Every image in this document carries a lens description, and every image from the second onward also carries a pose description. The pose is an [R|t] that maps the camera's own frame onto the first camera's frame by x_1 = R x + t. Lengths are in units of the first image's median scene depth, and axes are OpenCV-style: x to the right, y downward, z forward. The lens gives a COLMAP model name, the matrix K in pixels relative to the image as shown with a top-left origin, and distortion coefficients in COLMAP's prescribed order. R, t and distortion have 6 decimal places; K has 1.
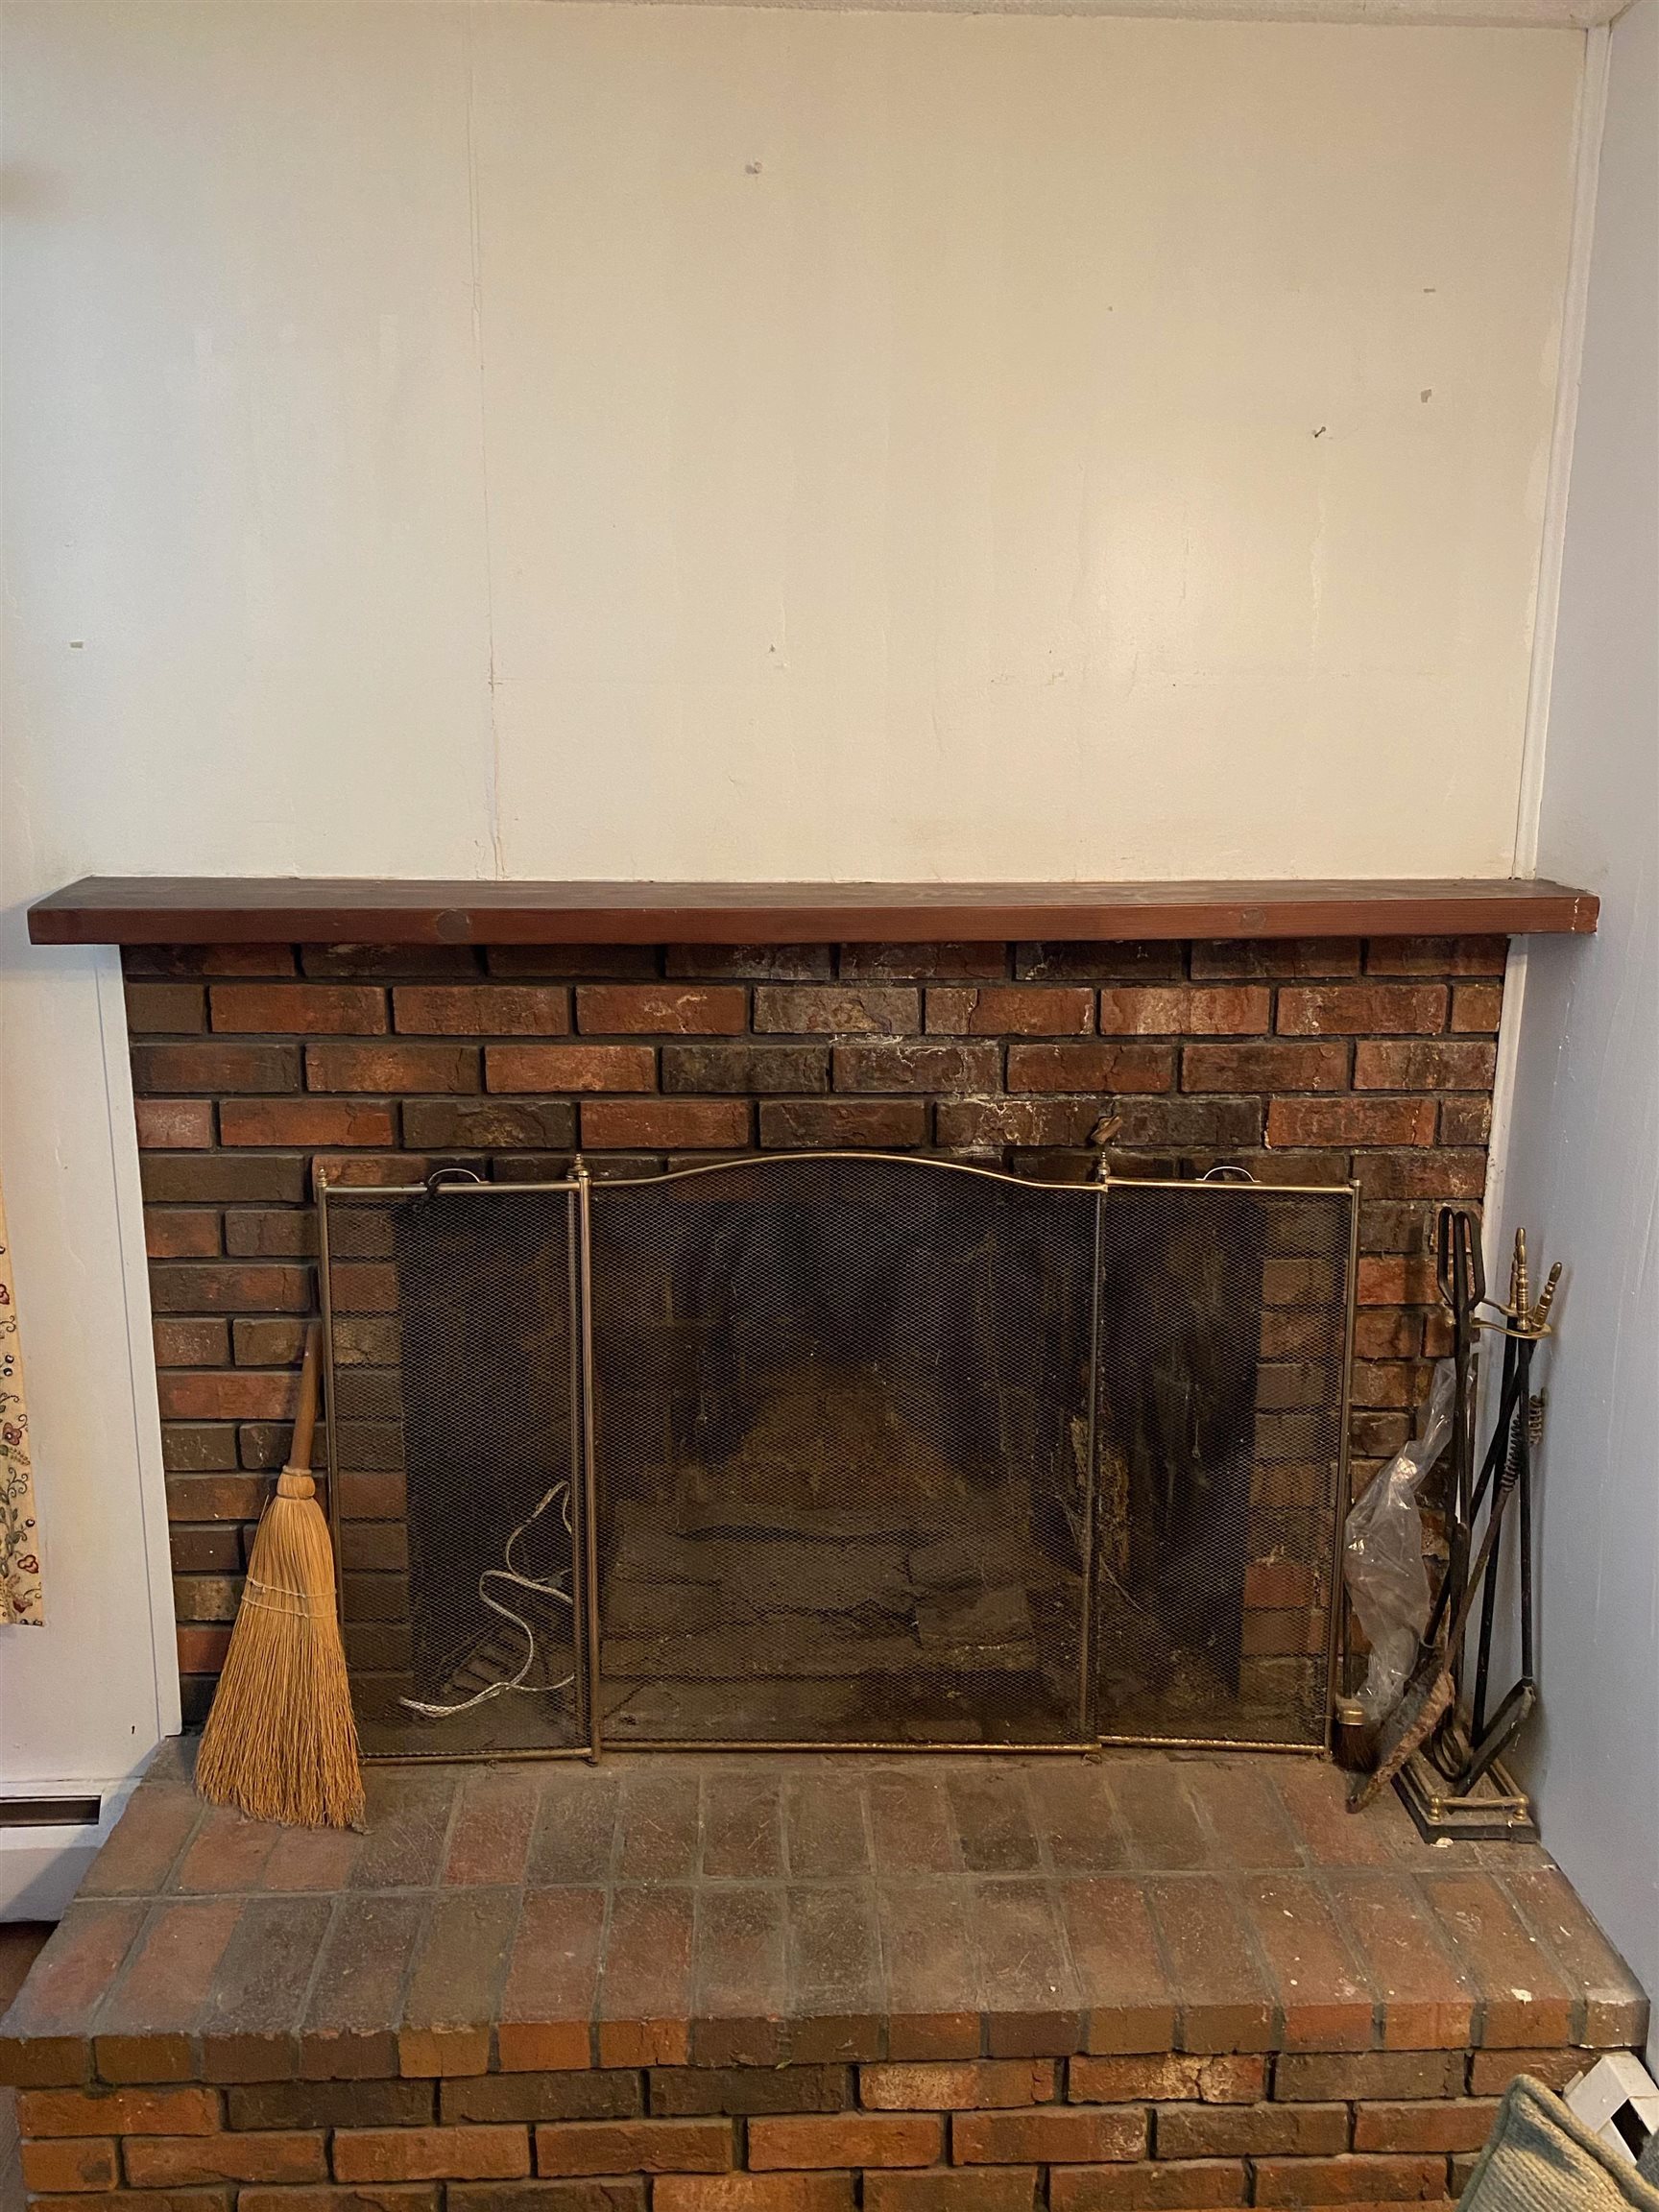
lens RADIAL K [[1703.4, 0, 827.8], [0, 1703.4, 1096.7], [0, 0, 1]] dist [0.058924, -0.064024]
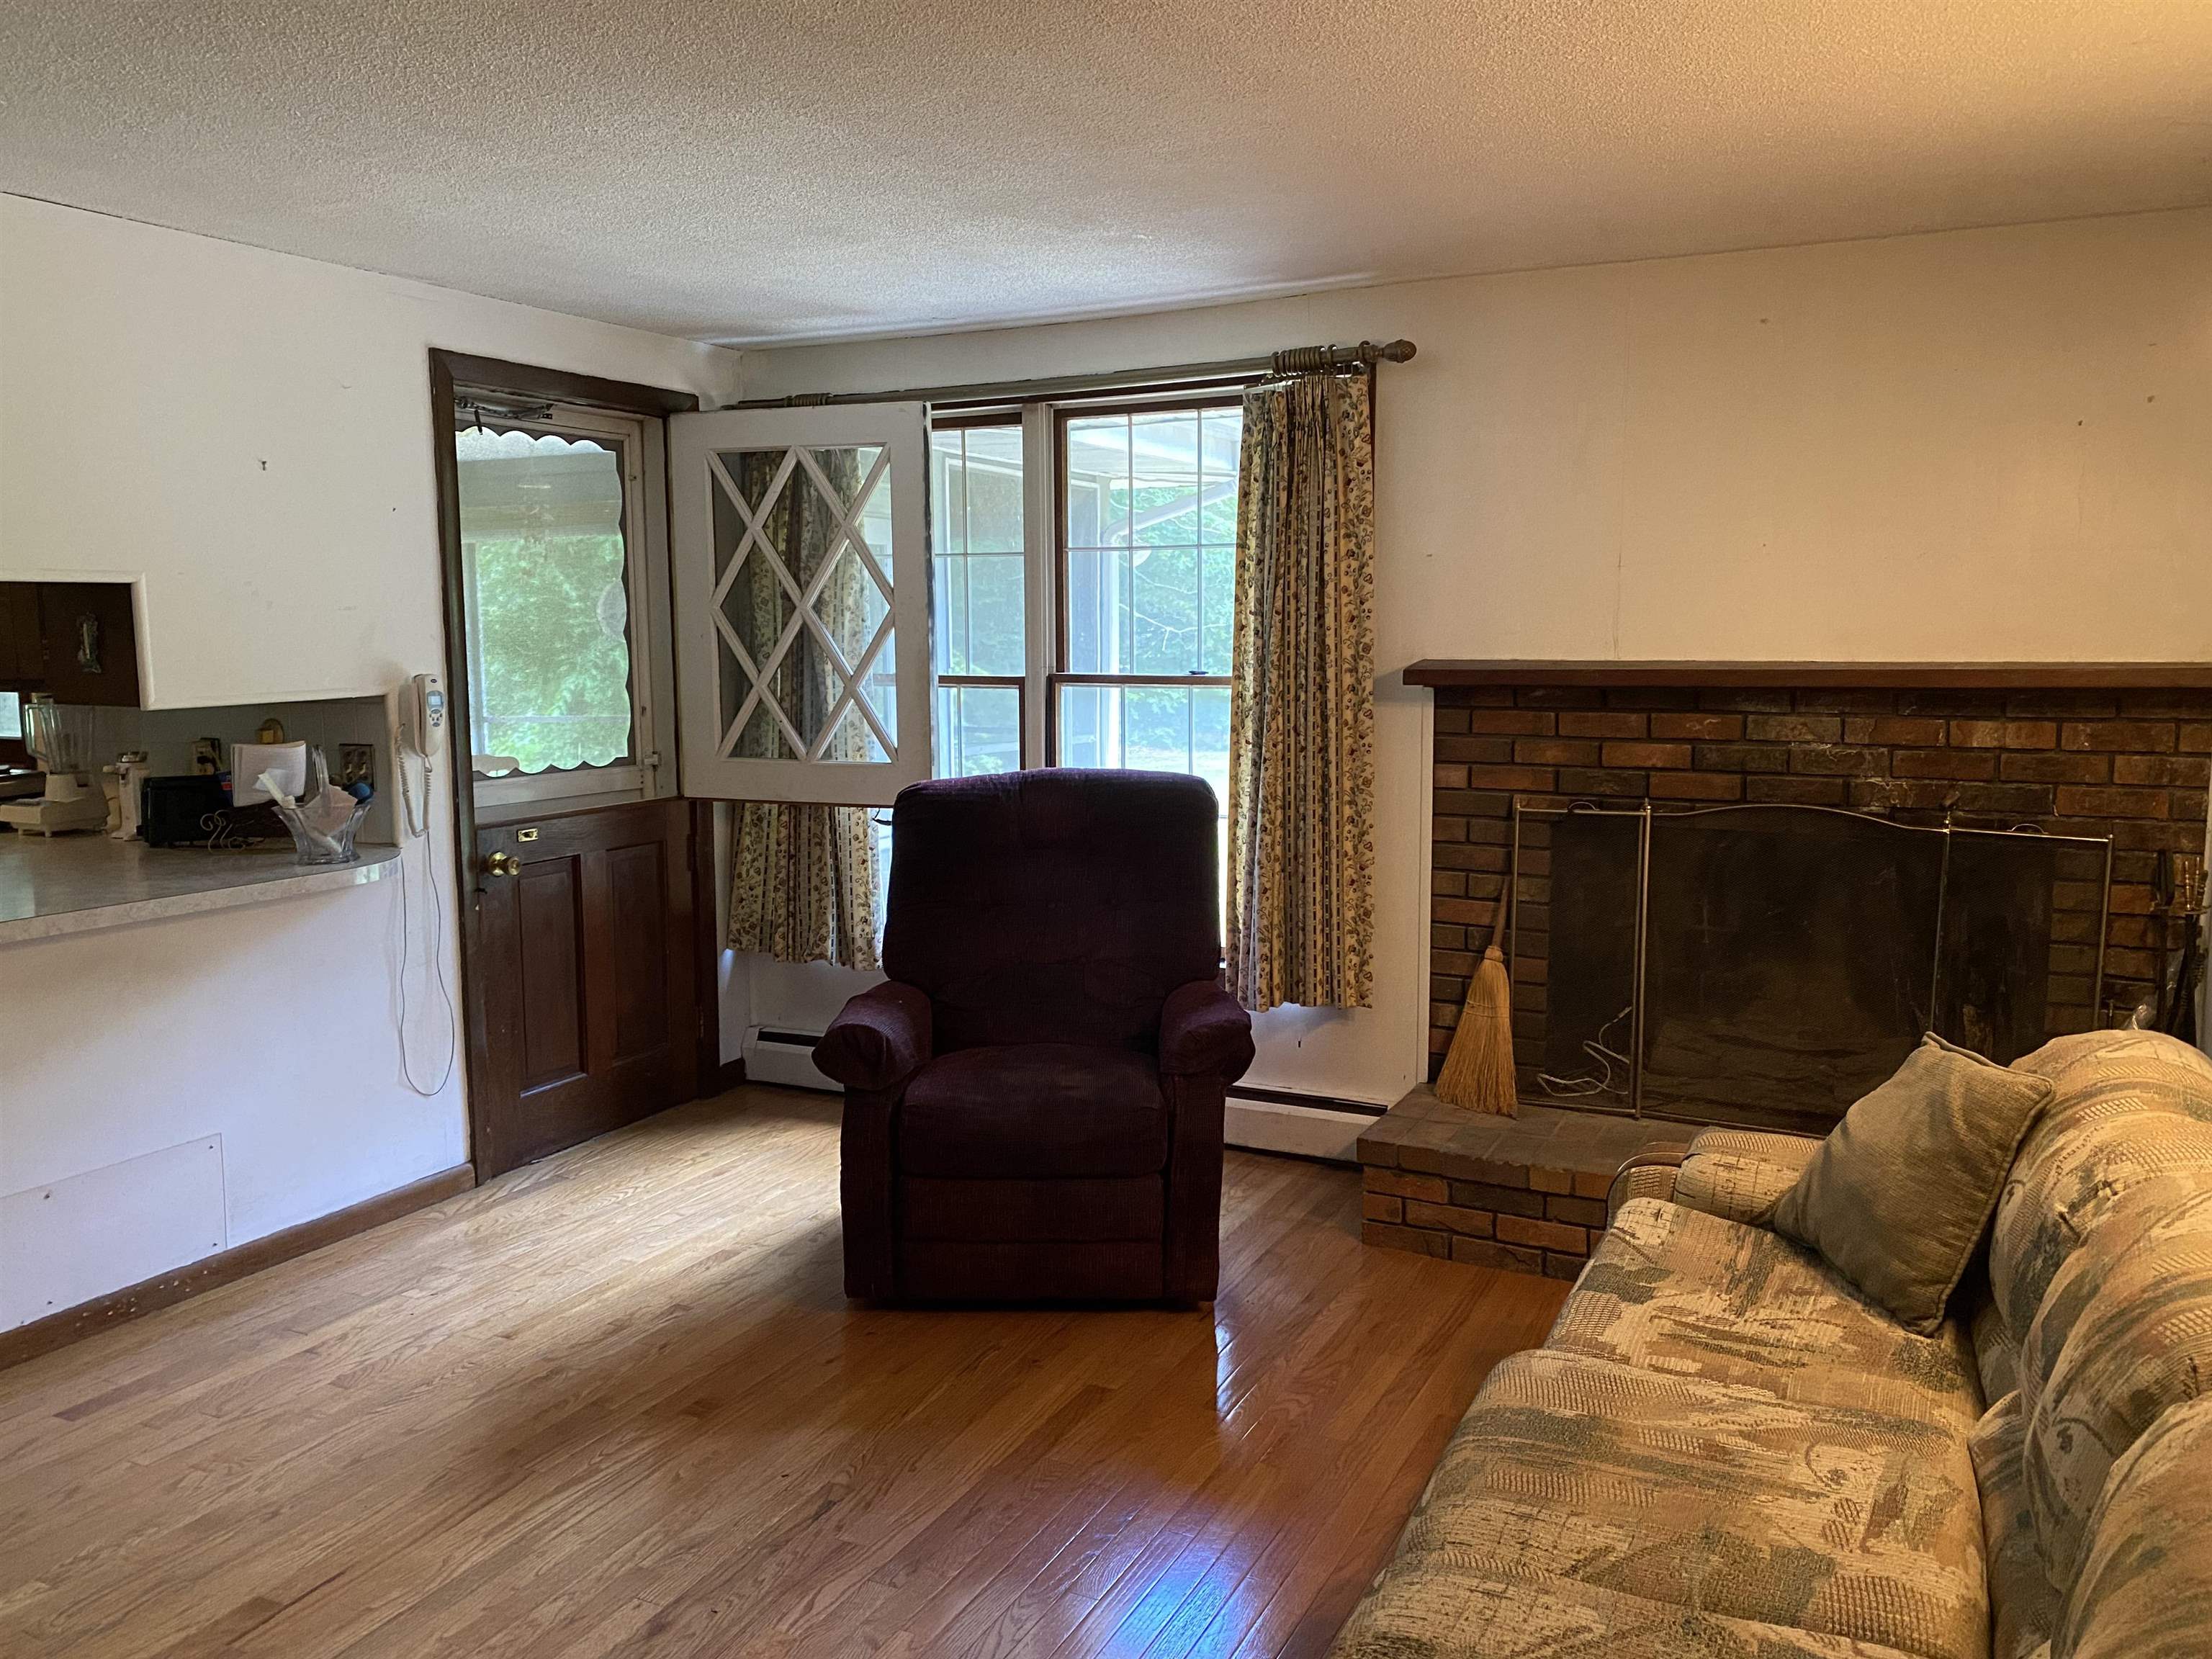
lens RADIAL K [[1703.4, 0, 1111.1], [0, 1703.4, 829.4], [0, 0, 1]] dist [0.058924, -0.064024]
pose [[0.877473, 0.052140, -0.476783, 0.254308], [-0.090297, 0.994256, -0.057453, 0.237218], [0.471049, 0.093466, 0.877141, -1.020384]]
